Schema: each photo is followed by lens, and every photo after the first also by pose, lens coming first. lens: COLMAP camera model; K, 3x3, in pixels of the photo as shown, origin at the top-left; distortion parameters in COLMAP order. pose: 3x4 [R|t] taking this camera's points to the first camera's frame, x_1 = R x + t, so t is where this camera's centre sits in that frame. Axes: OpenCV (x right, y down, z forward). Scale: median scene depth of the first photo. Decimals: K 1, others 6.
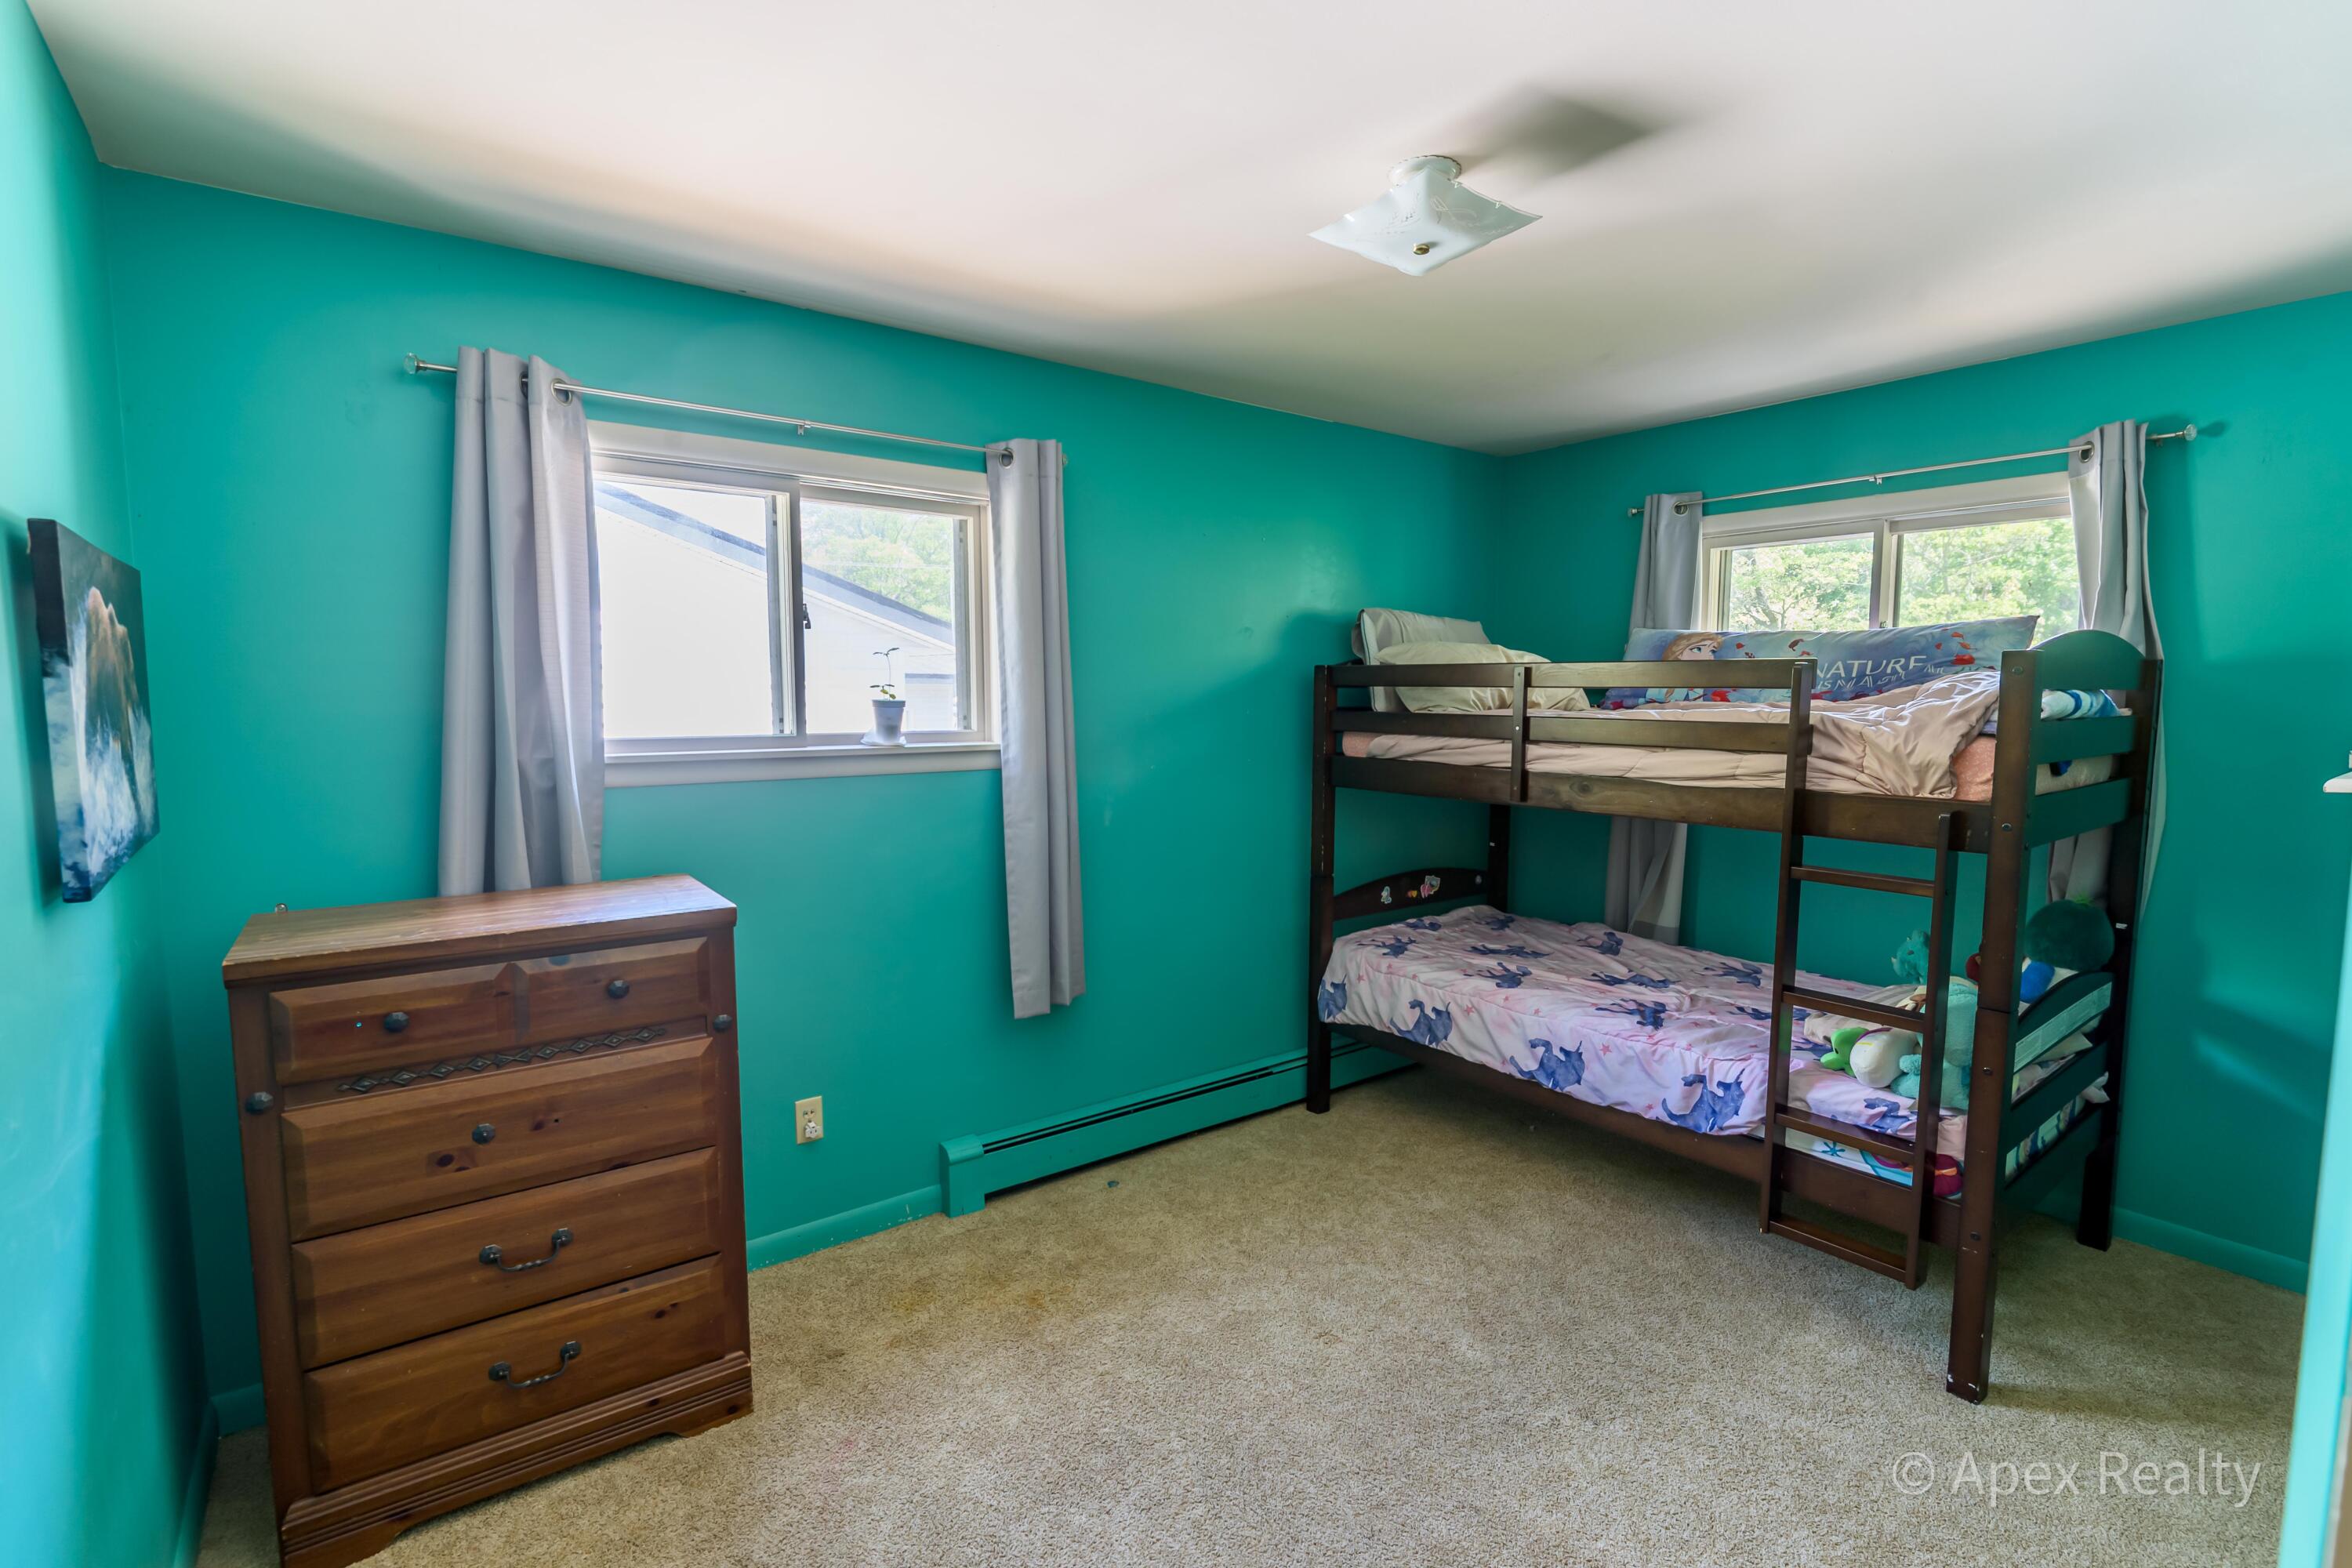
lens RADIAL K [[1068.7, 0, 1185.9], [0, 1068.7, 784.0], [0, 0, 1]] dist [-0.003379, -0.003587]
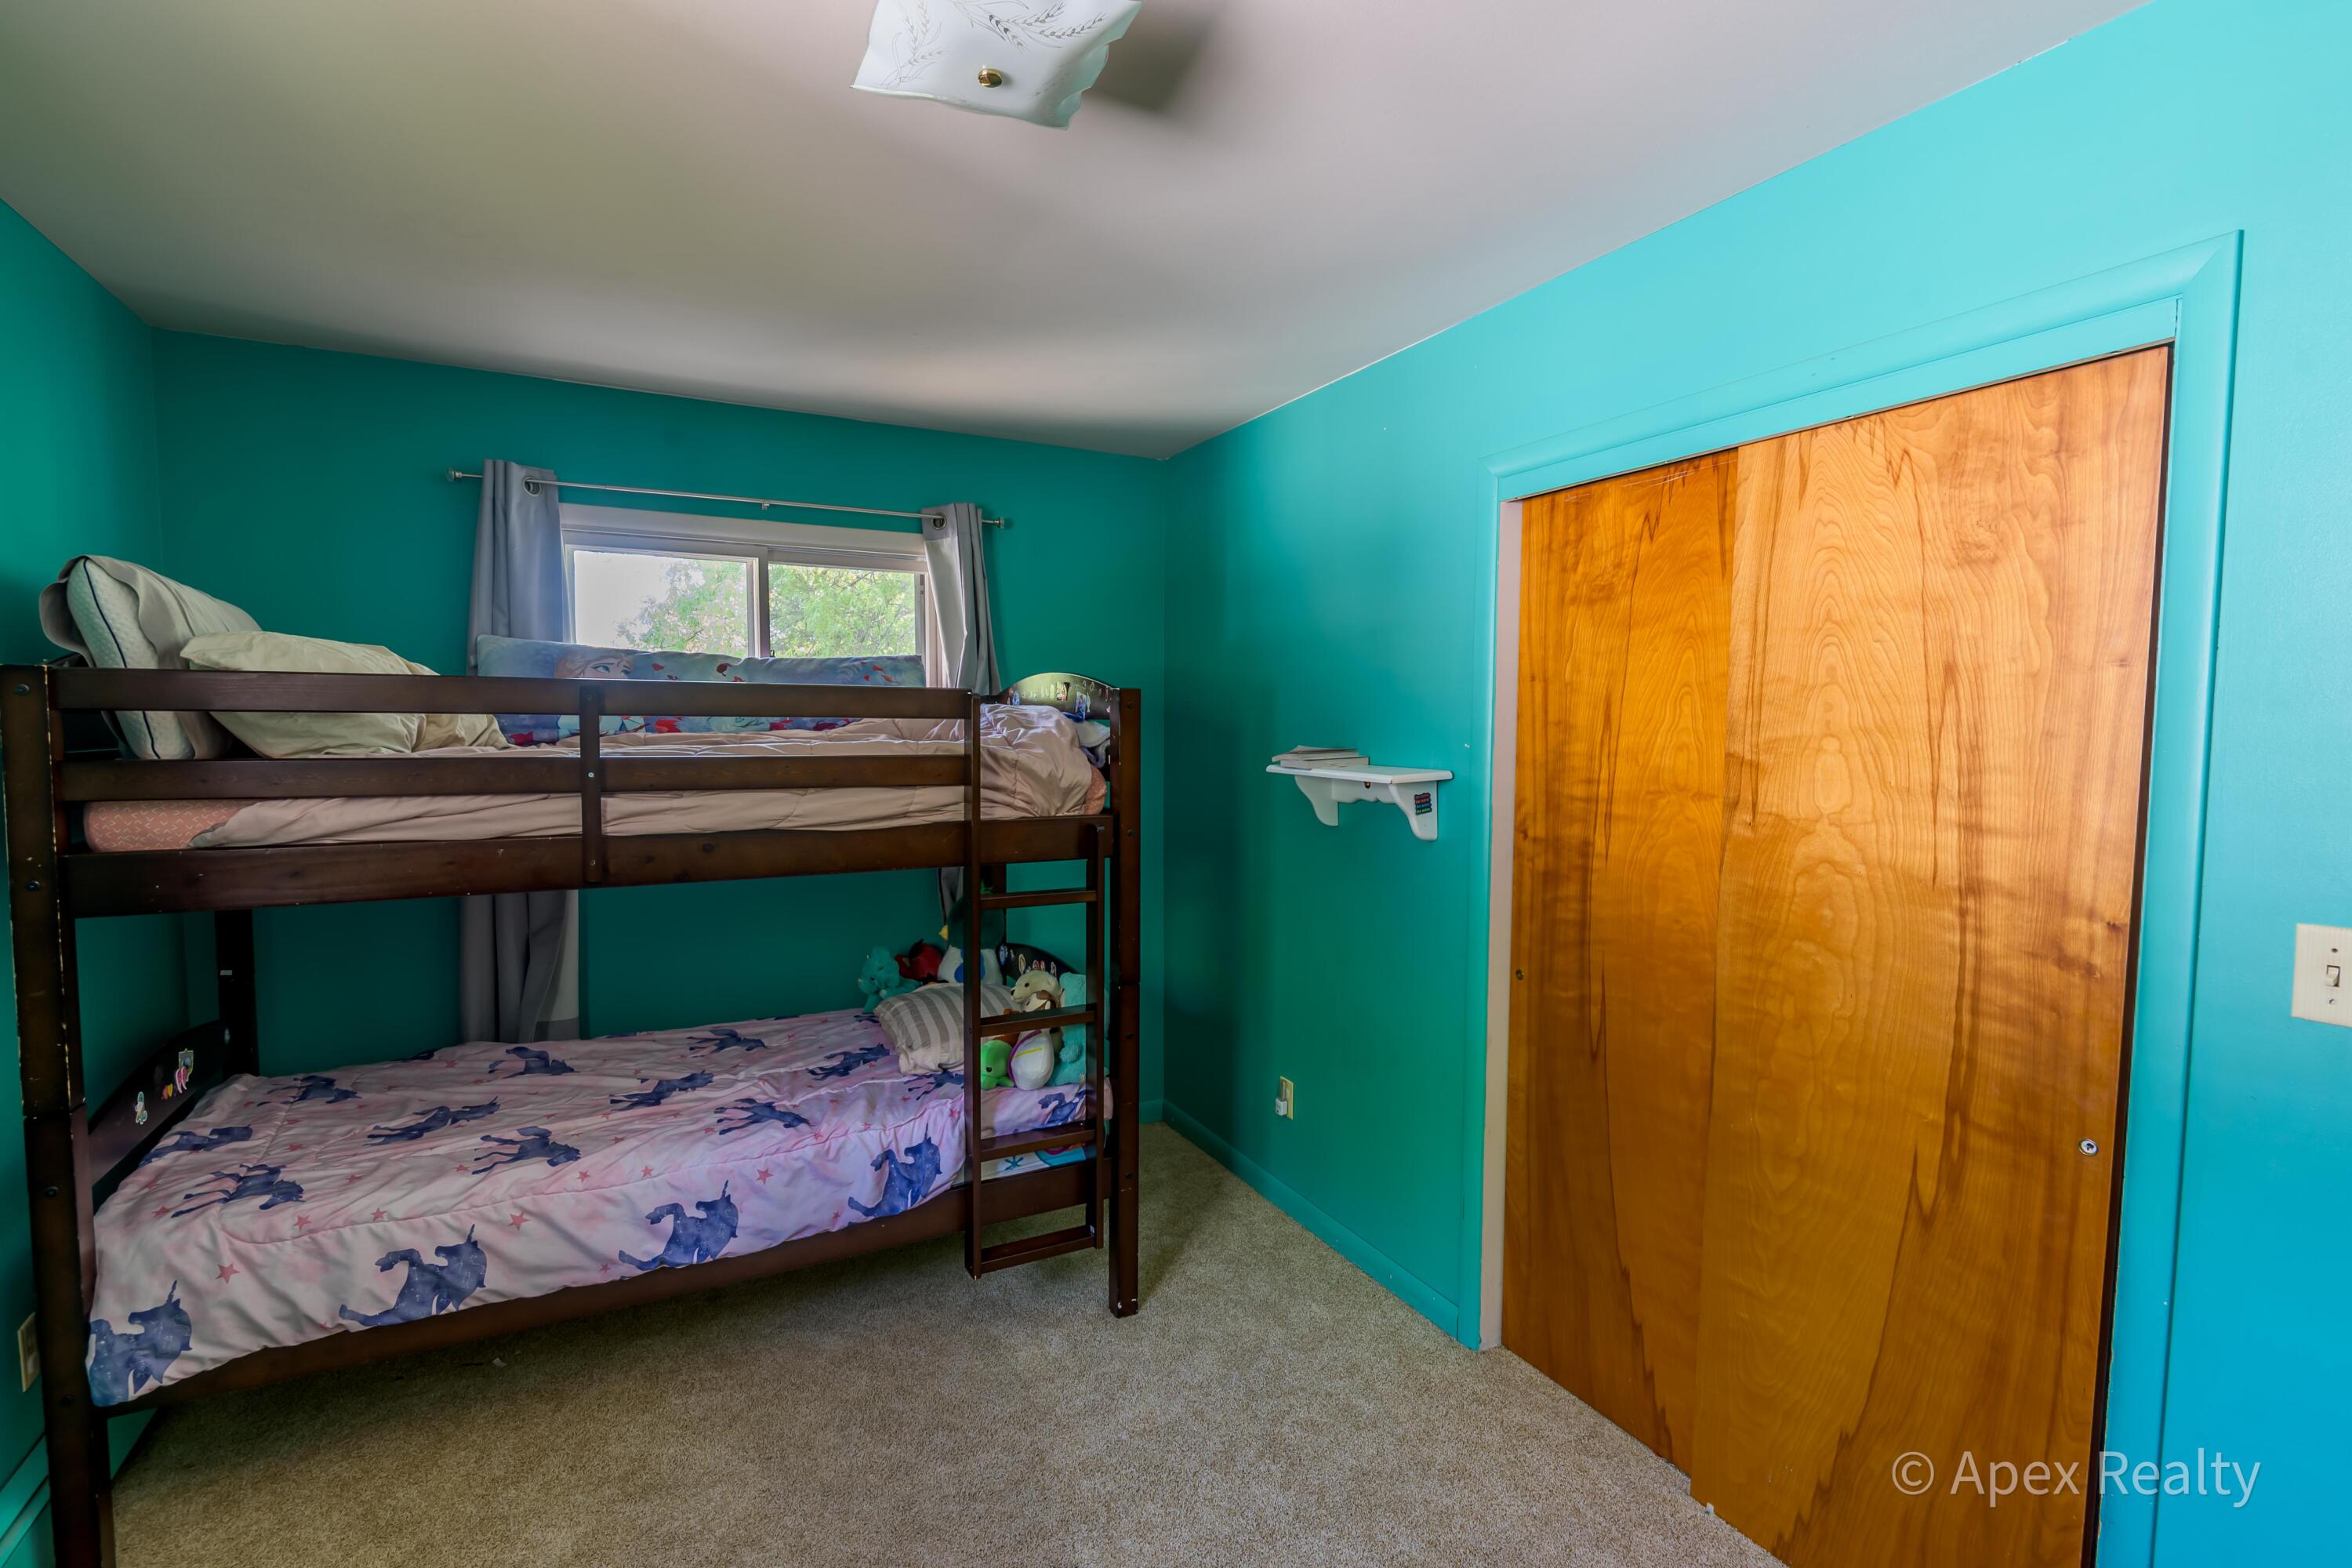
lens RADIAL K [[1068.7, 0, 1184.7], [0, 1068.7, 786.3], [0, 0, 1]] dist [-0.003379, -0.003587]
pose [[0.168181, -0.060709, 0.983885, -0.294751], [0.082344, 0.995479, 0.047349, -0.046043], [-0.982311, 0.073054, 0.172419, 0.511578]]
